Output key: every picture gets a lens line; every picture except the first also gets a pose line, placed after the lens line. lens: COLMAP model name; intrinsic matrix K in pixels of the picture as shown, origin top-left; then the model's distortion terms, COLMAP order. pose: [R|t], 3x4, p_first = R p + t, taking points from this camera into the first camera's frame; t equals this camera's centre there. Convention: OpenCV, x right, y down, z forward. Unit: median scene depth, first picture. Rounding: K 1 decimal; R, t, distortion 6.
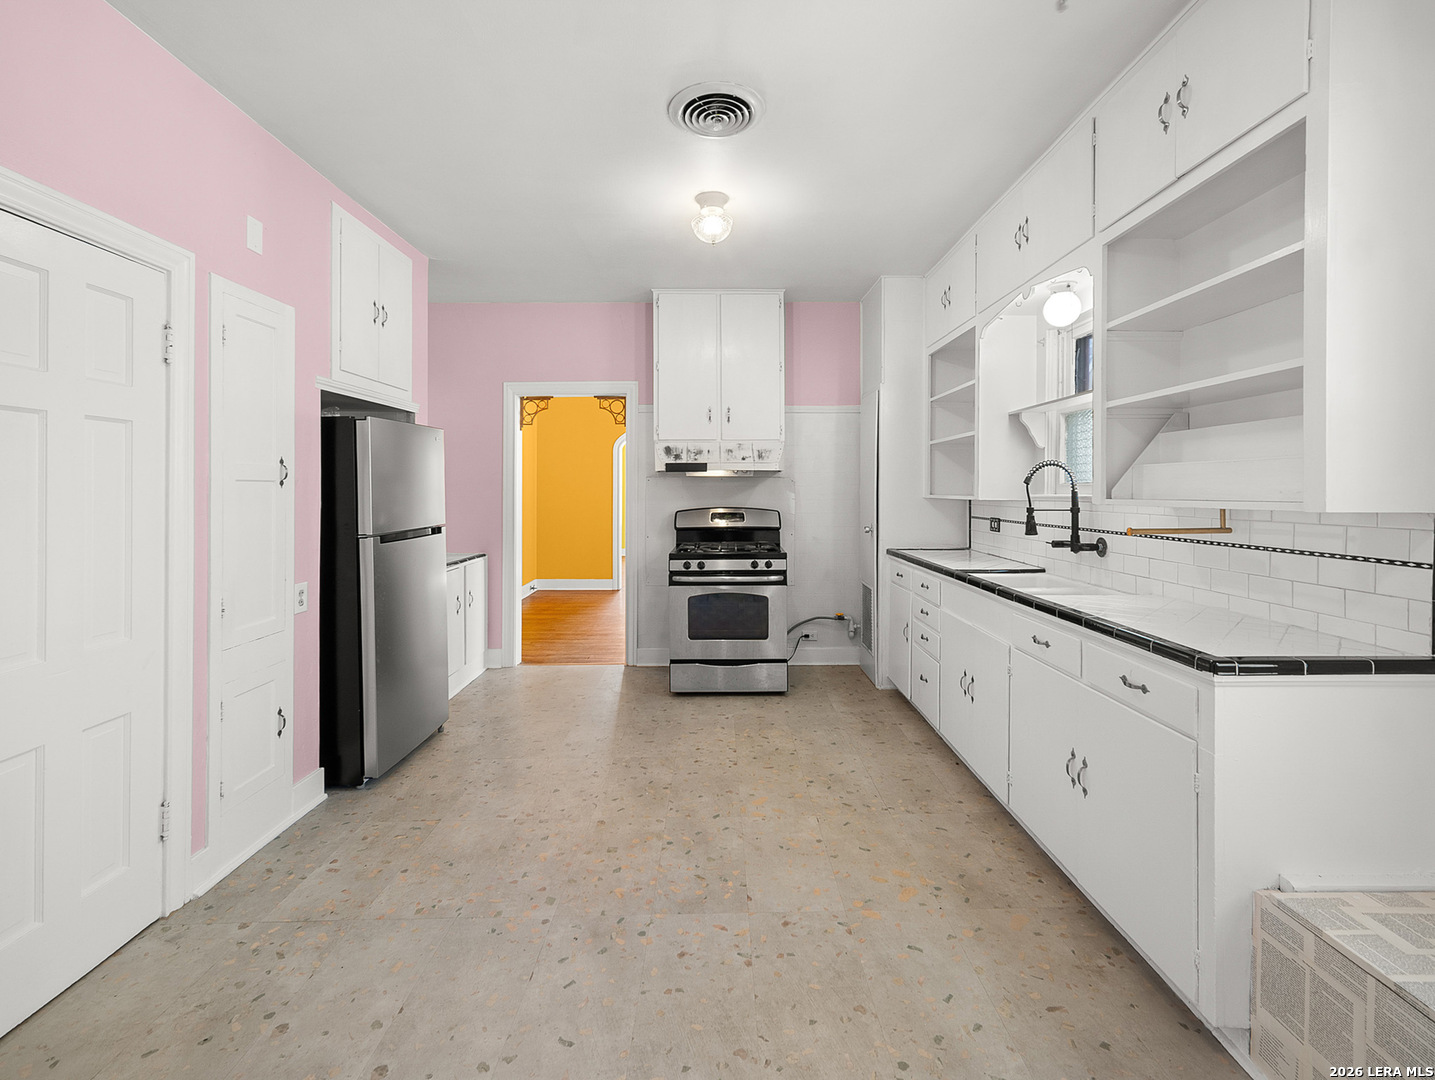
lens RADIAL K [[642.1, 0, 717.6], [0, 642.1, 490.2], [0, 0, 1]] dist [-0.000881, 0.000318]
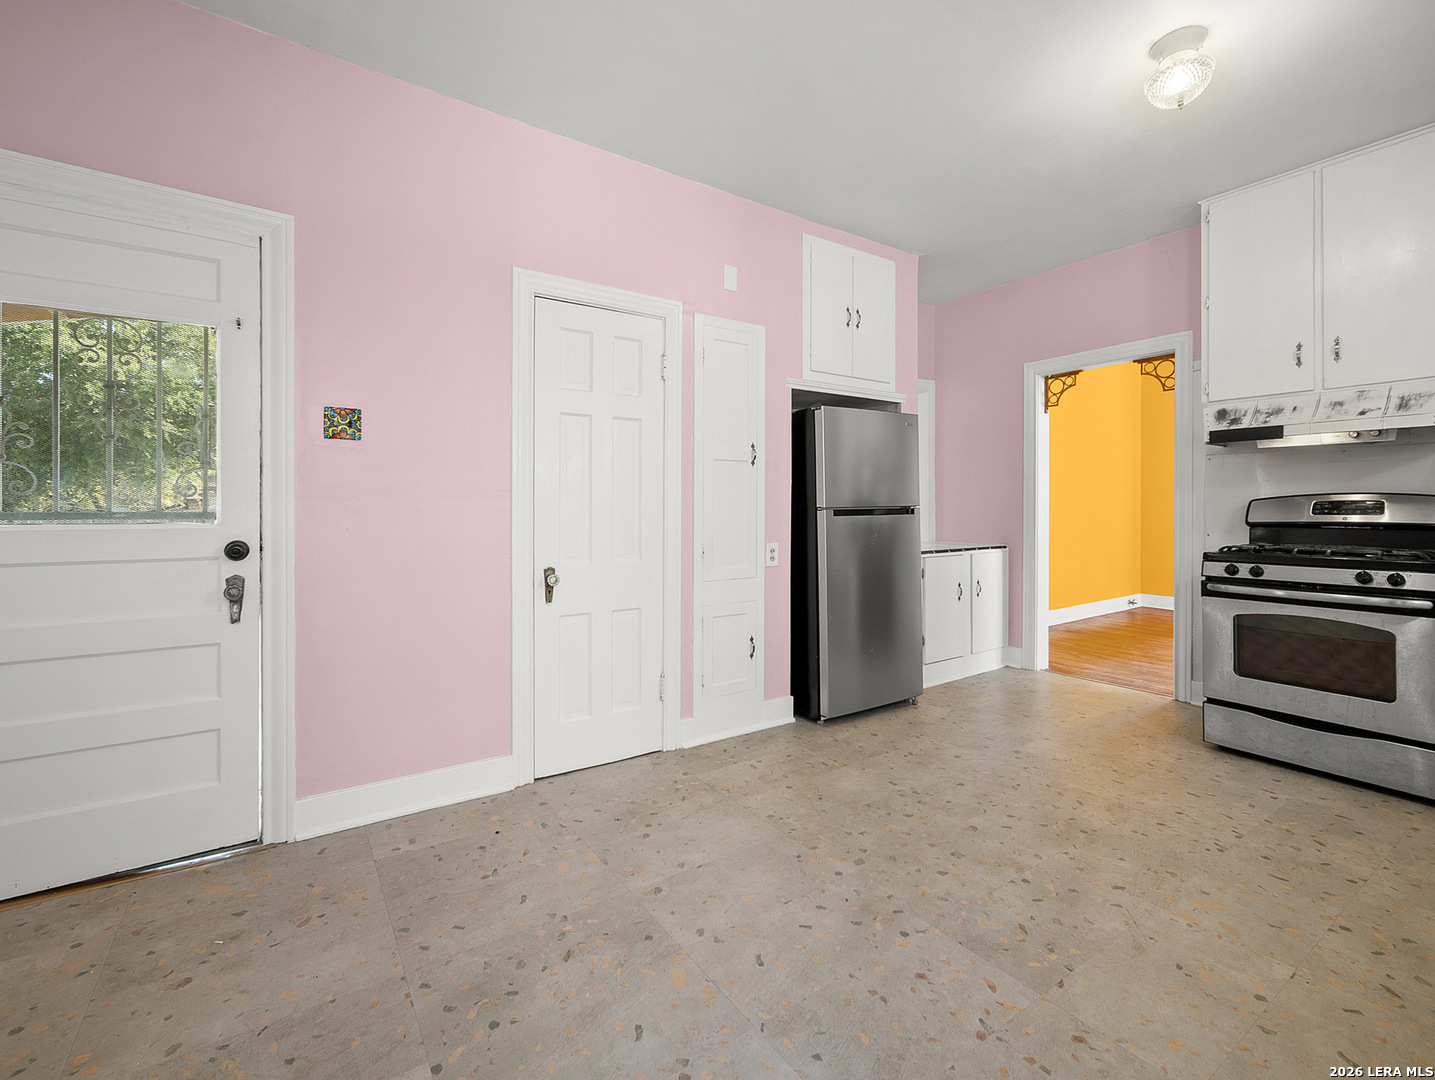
lens RADIAL K [[635.7, 0, 718.2], [0, 635.7, 504.0], [0, 0, 1]] dist [-0.024754, 0.010983]
pose [[0.557928, -0.001533, -0.829888, 0.236246], [-0.001243, 0.999996, -0.002683, 0.051528], [0.829888, 0.002528, 0.557924, 0.154746]]
